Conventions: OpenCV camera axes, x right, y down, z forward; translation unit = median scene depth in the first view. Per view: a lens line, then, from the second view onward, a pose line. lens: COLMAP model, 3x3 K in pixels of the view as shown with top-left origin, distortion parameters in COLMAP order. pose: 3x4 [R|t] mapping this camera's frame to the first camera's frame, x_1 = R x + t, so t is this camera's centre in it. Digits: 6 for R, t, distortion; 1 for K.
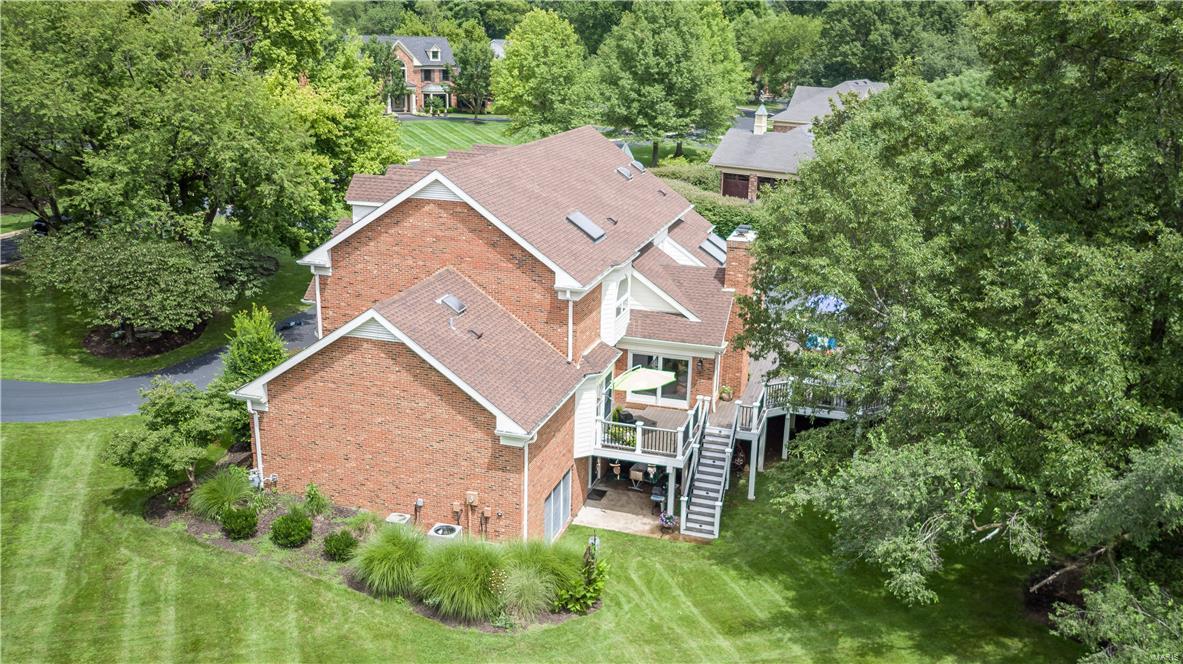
lens RADIAL K [[1059.7, 0, 594.1], [0, 1059.7, 331.2], [0, 0, 1]] dist [0.026340, 0.012658]
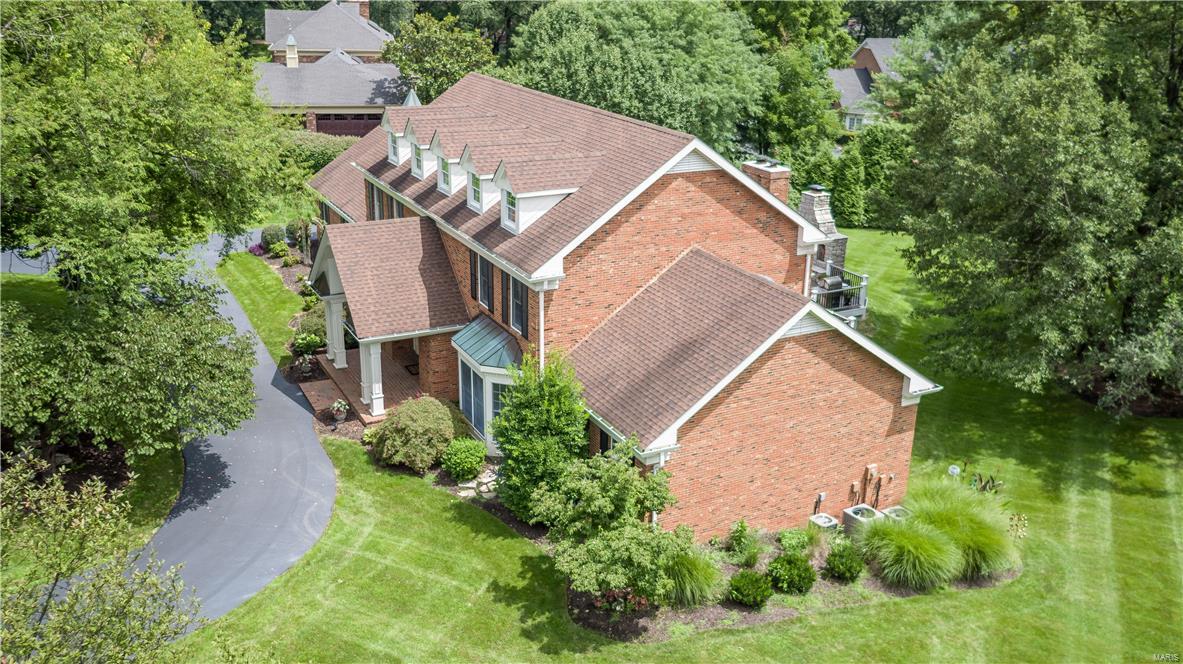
lens RADIAL K [[1059.7, 0, 592.5], [0, 1059.7, 335.1], [0, 0, 1]] dist [0.026340, 0.012658]
pose [[0.710140, -0.251103, 0.657761, -0.810196], [0.195621, 0.967824, 0.158272, -0.148027], [-0.676339, 0.016277, 0.736411, 0.414775]]
